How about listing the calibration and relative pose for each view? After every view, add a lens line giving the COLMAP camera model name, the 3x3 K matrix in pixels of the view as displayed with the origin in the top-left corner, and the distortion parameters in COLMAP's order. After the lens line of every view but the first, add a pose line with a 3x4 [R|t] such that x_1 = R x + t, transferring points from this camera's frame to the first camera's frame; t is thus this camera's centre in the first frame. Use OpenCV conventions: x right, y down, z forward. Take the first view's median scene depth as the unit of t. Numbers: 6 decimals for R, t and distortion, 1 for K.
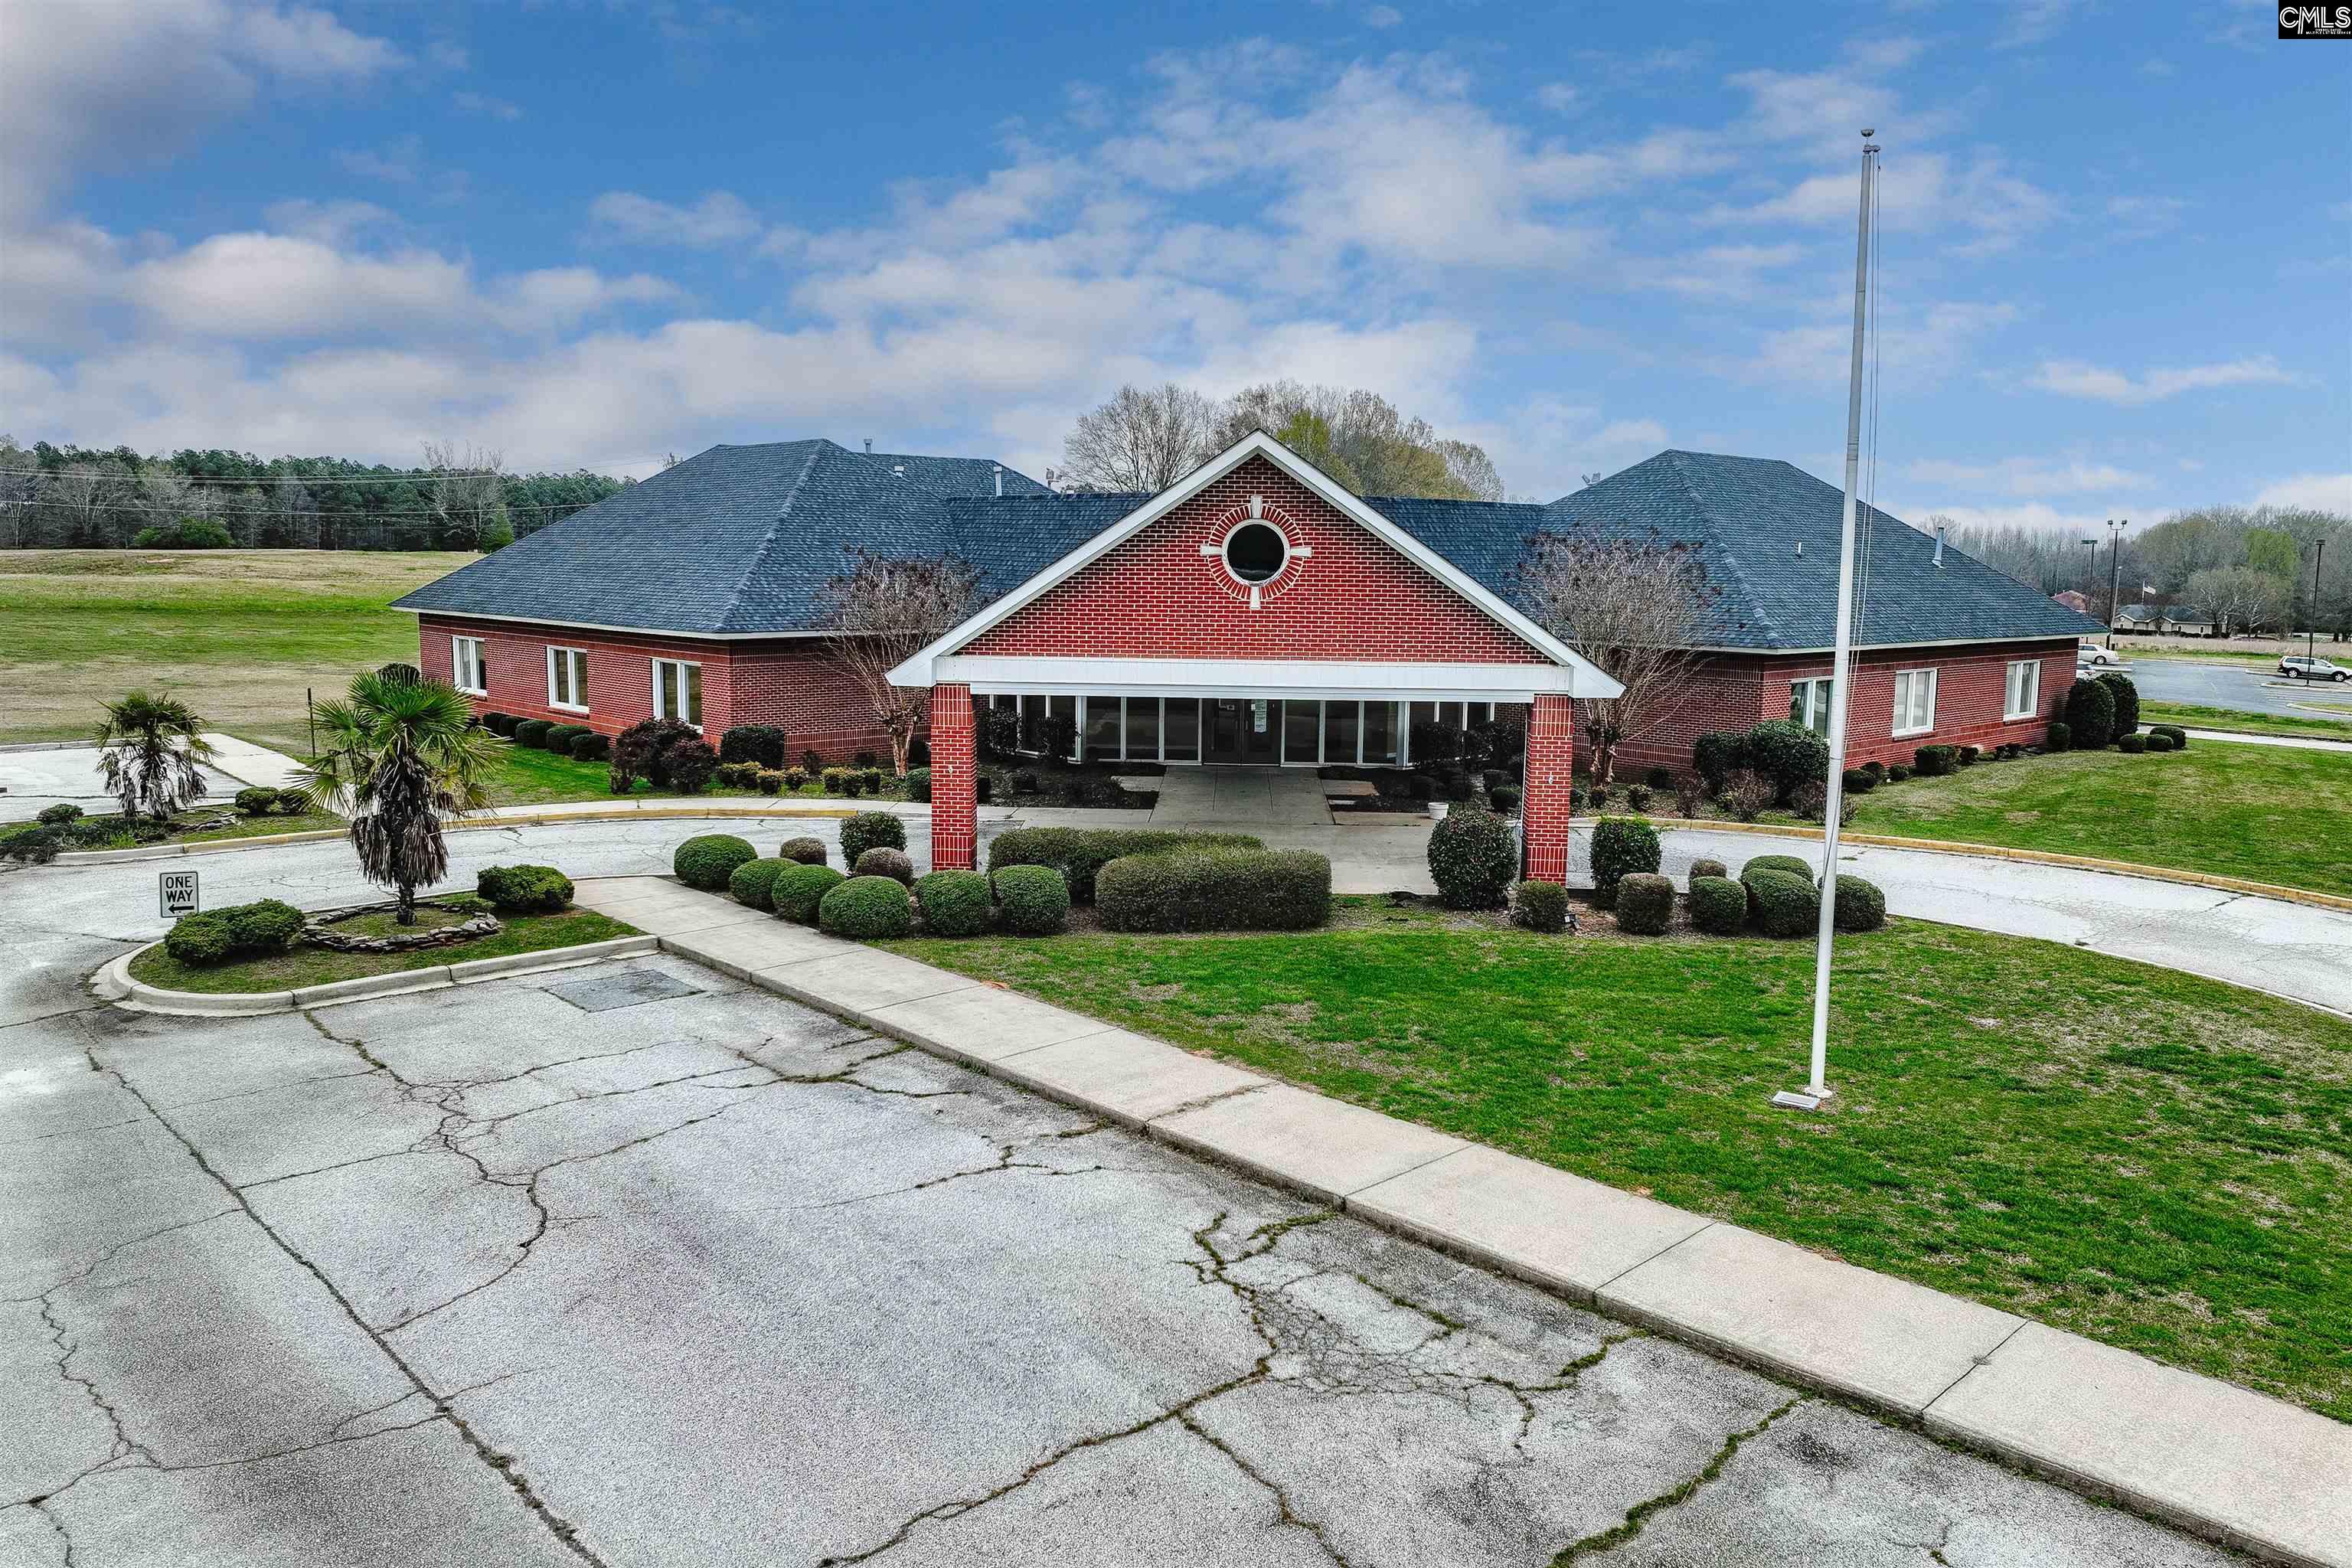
lens RADIAL K [[1714.7, 0, 1184.4], [0, 1714.7, 779.9], [0, 0, 1]] dist [-0.040364, 0.006086]
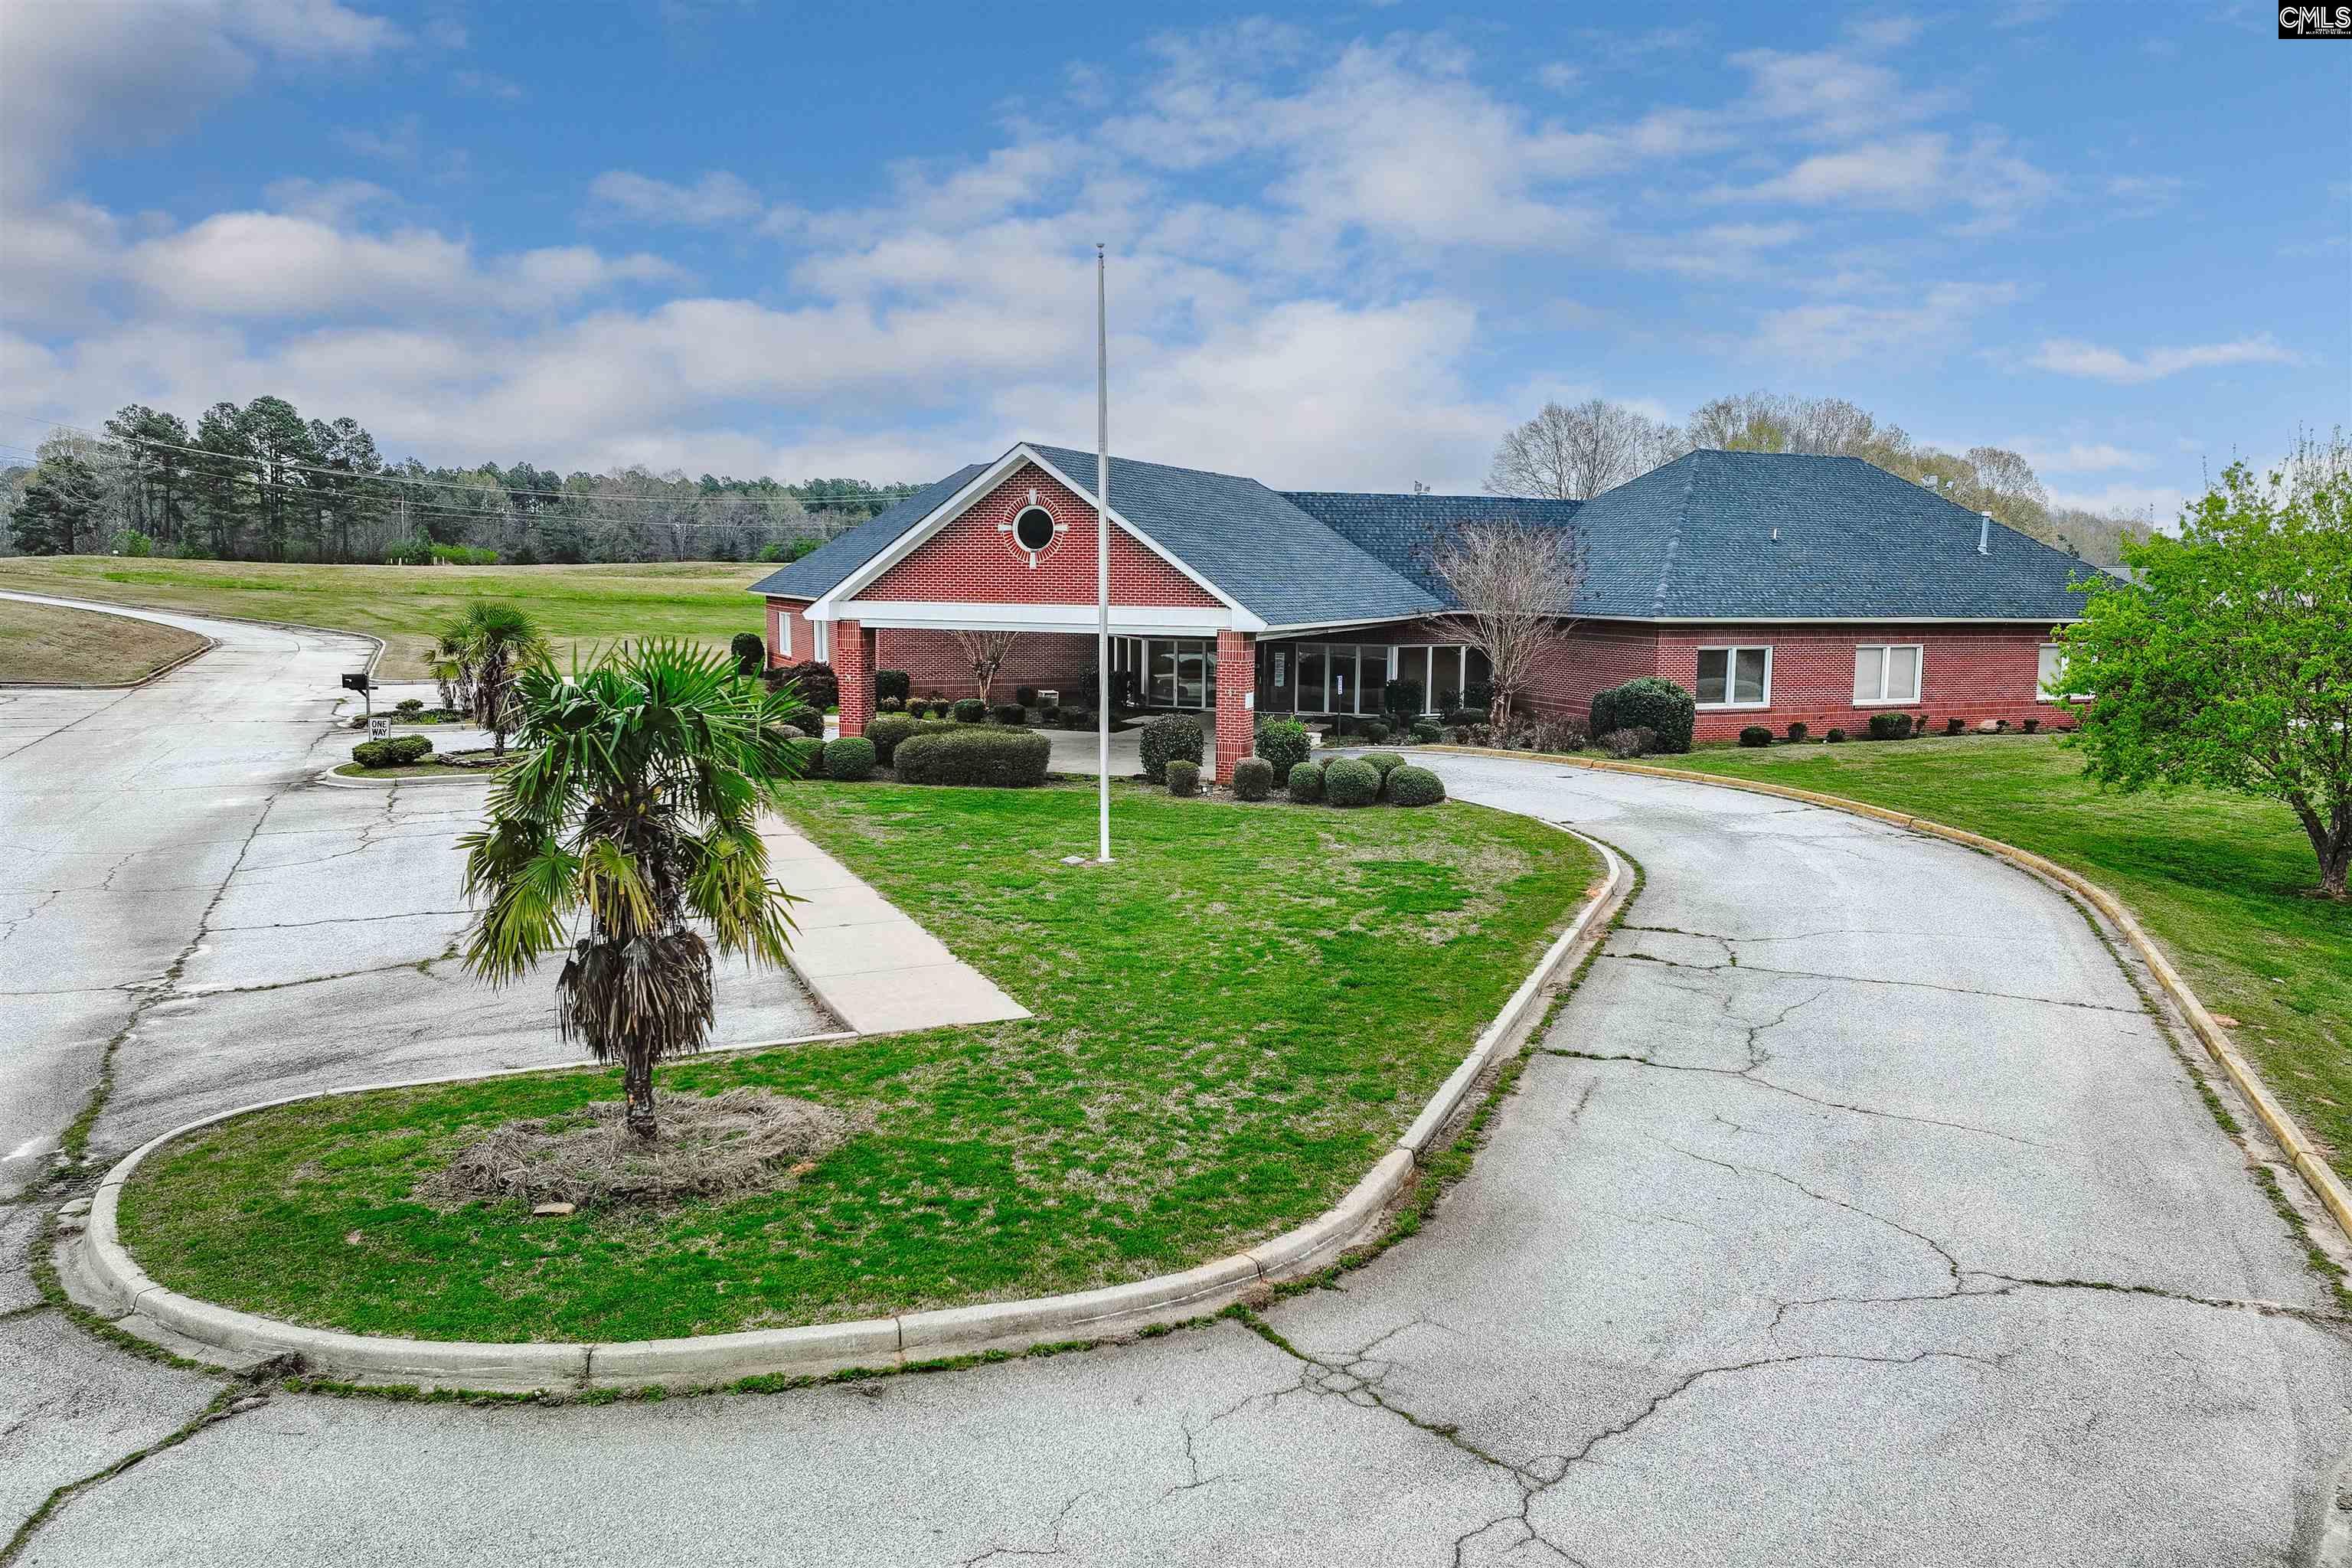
lens RADIAL K [[1714.7, 0, 1184.4], [0, 1714.7, 779.9], [0, 0, 1]] dist [-0.040364, 0.006086]
pose [[0.940861, 0.038486, -0.336600, 0.772683], [-0.042256, 0.999099, -0.003880, 0.091384], [0.336148, 0.017874, 0.941640, -0.355310]]
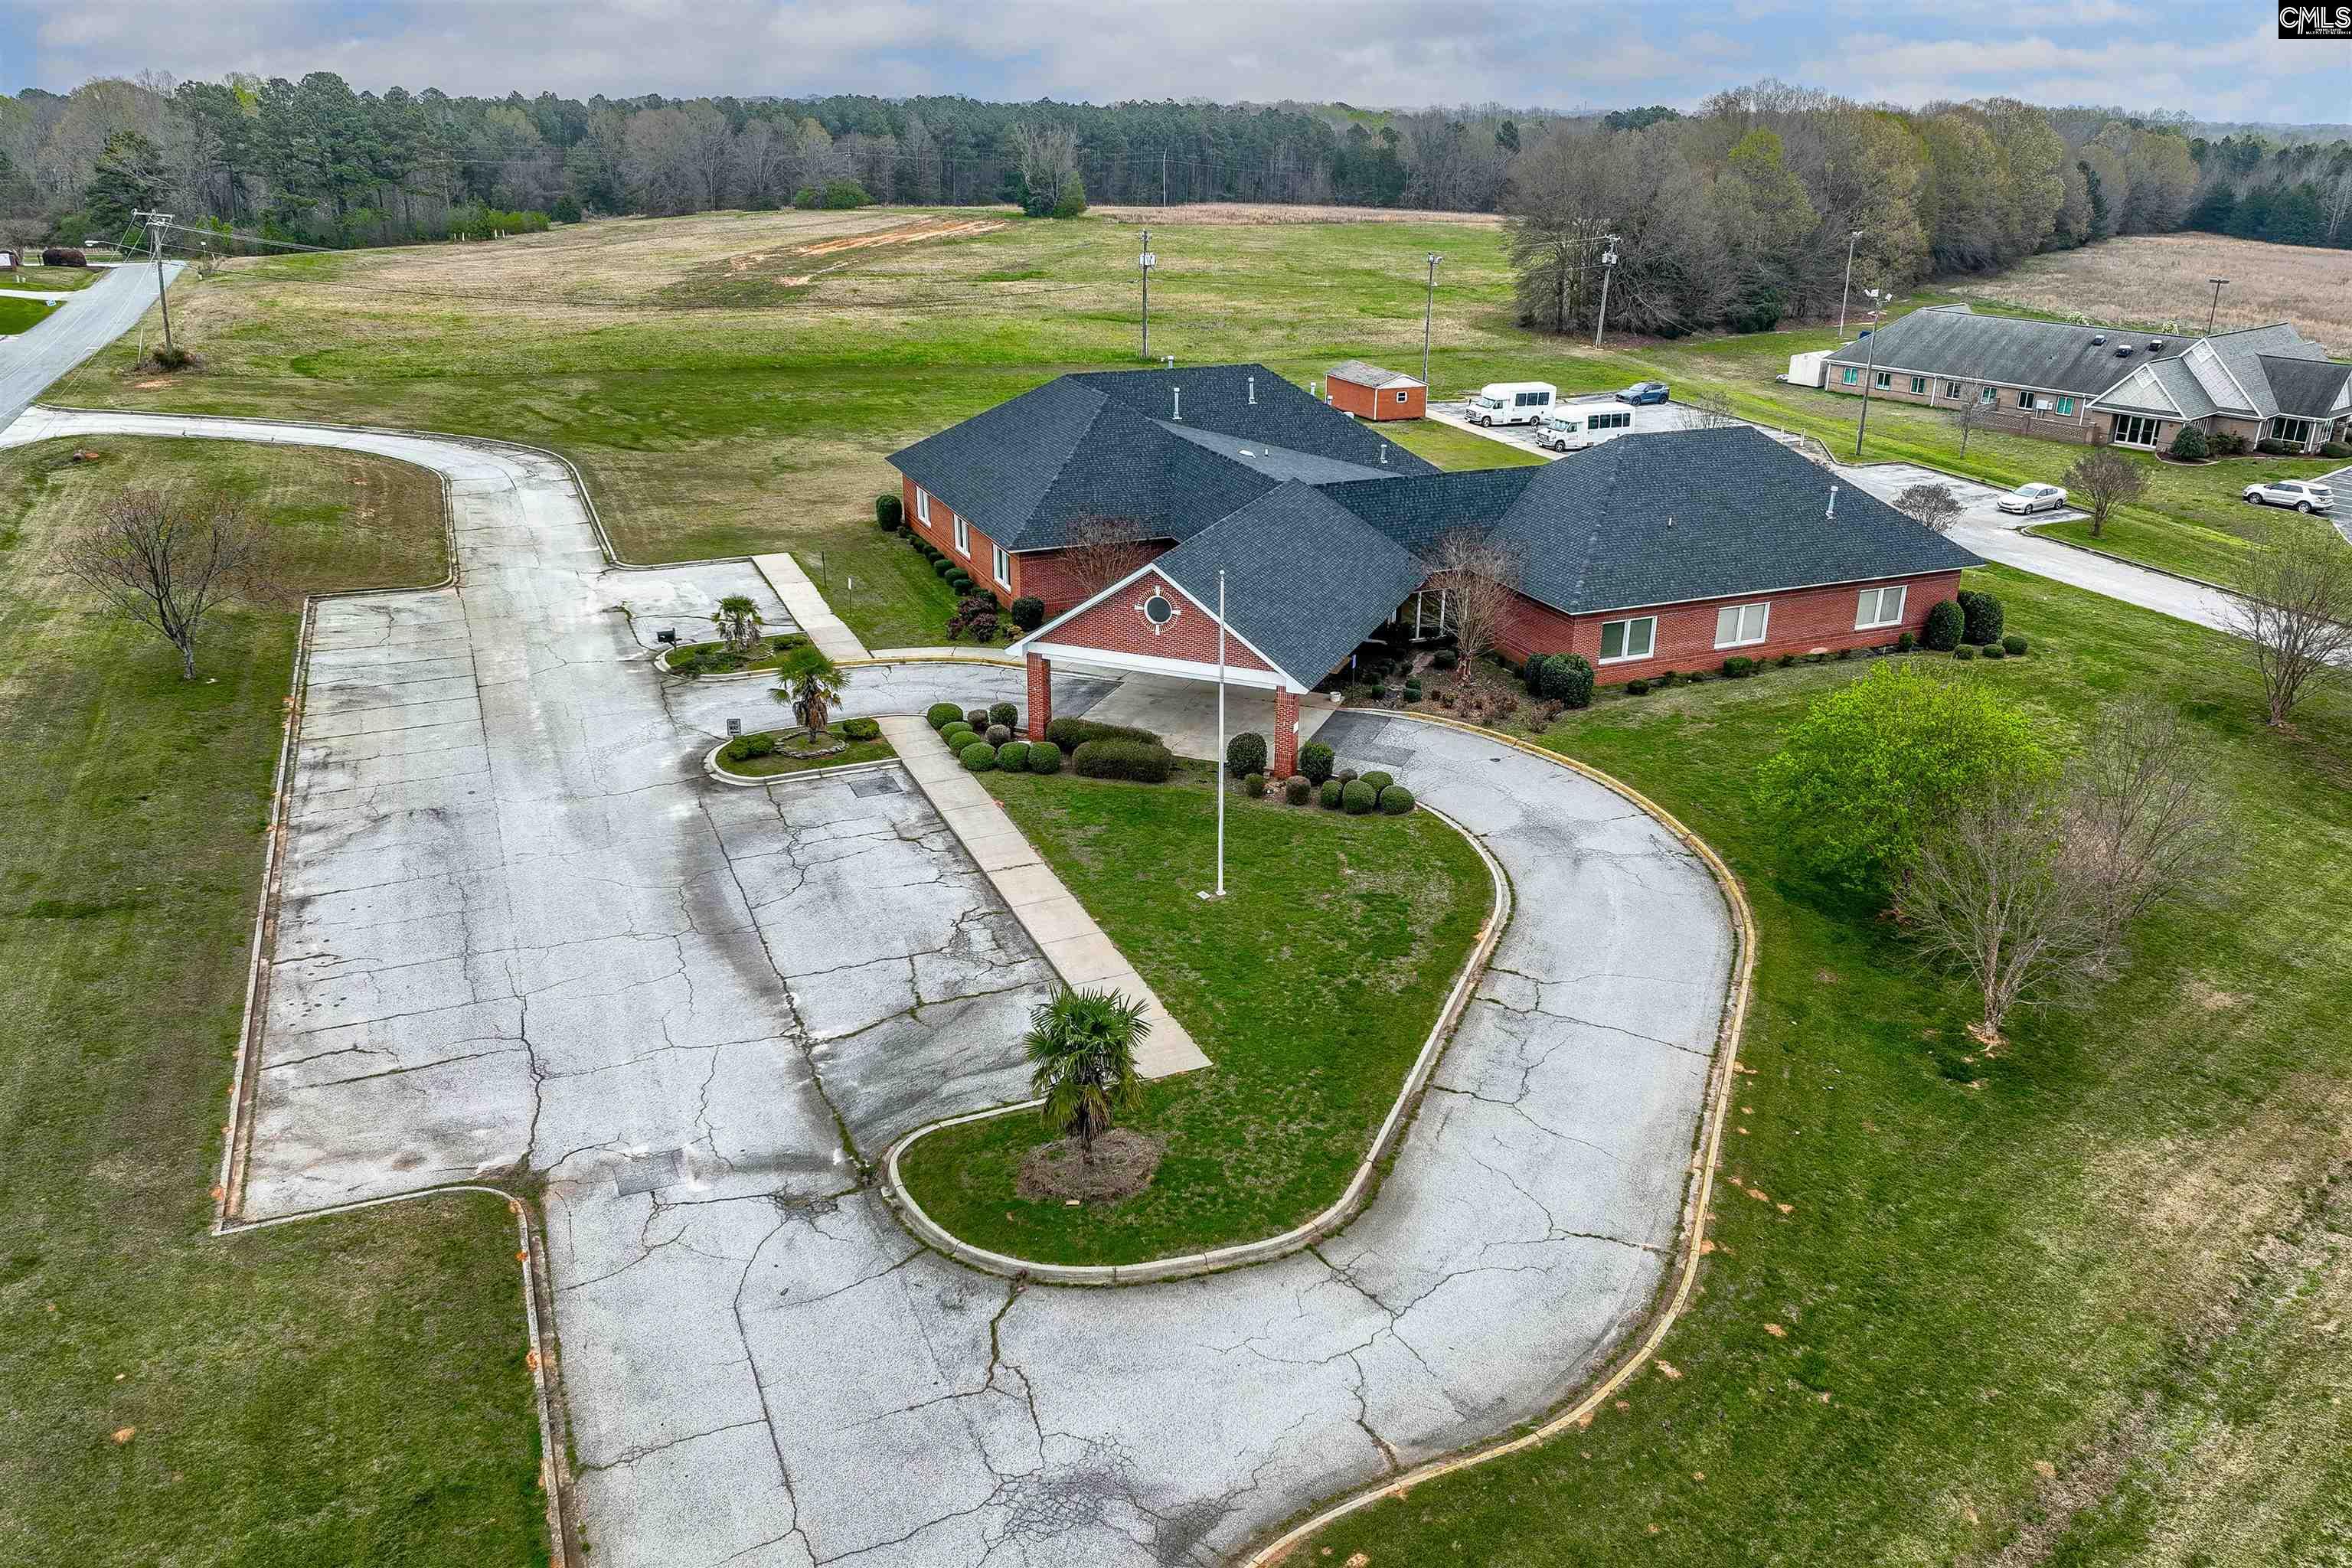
lens RADIAL K [[1714.7, 0, 1184.4], [0, 1714.7, 779.9], [0, 0, 1]] dist [-0.040364, 0.006086]
pose [[0.938369, 0.122976, -0.323018, 0.971762], [-0.041530, 0.967909, 0.247846, -0.560766], [0.343131, -0.219157, 0.913363, -1.260889]]
